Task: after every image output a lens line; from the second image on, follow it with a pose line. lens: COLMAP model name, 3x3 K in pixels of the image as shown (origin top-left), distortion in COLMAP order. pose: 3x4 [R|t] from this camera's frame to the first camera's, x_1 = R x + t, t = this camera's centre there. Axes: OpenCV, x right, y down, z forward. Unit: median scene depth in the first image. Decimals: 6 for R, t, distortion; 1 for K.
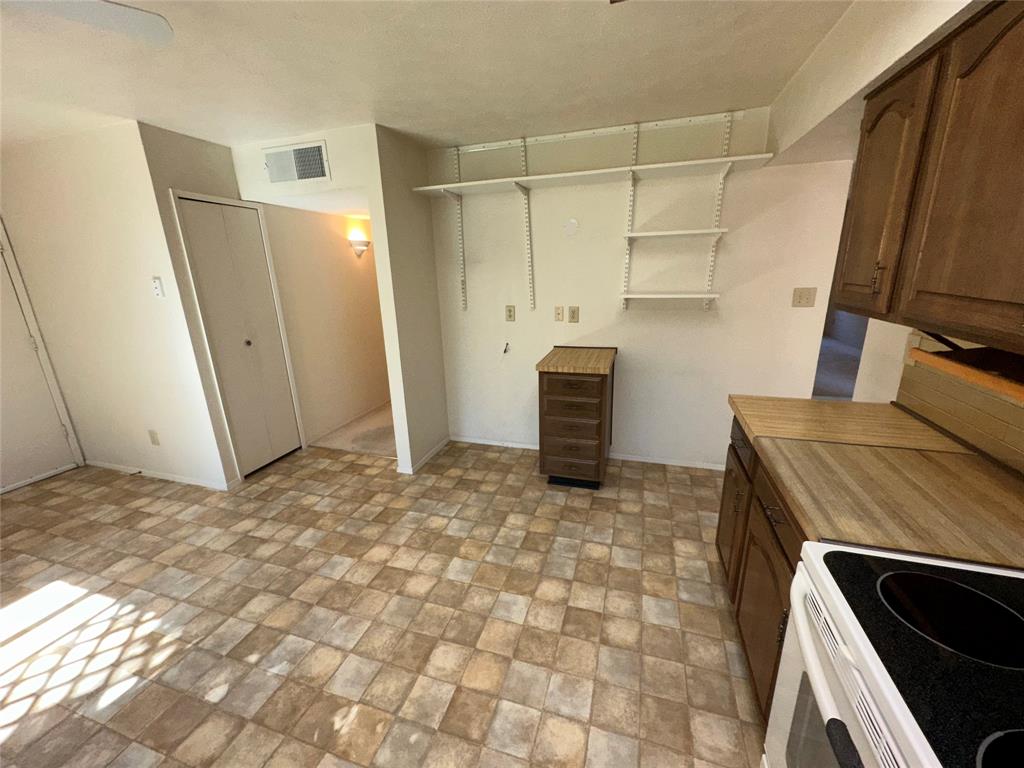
lens RADIAL K [[406.4, 0, 483.4], [0, 406.4, 383.9], [0, 0, 1]] dist [0.000931, 0.000170]
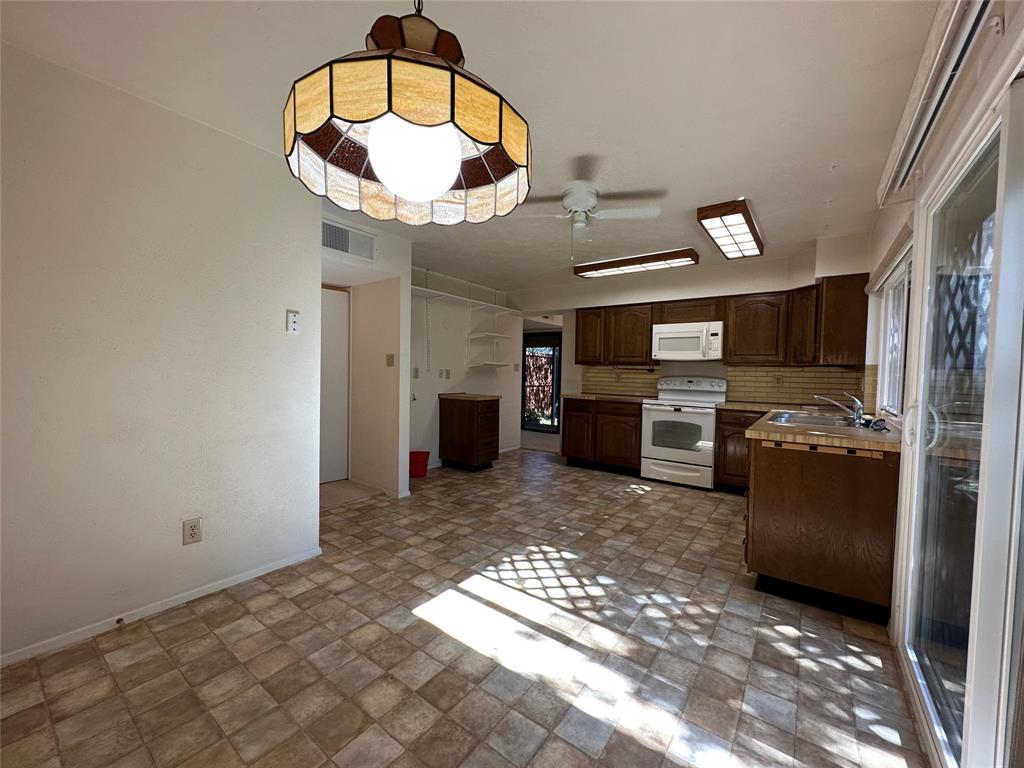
lens RADIAL K [[408.0, 0, 512.0], [0, 408.0, 384.0], [0, 0, 1]] dist [-0.003640, 0.000016]
pose [[0.319714, 0.007314, 0.947486, -2.112853], [0.217275, 0.972758, -0.080825, 0.102448], [-0.922266, 0.231706, 0.309415, 0.407341]]
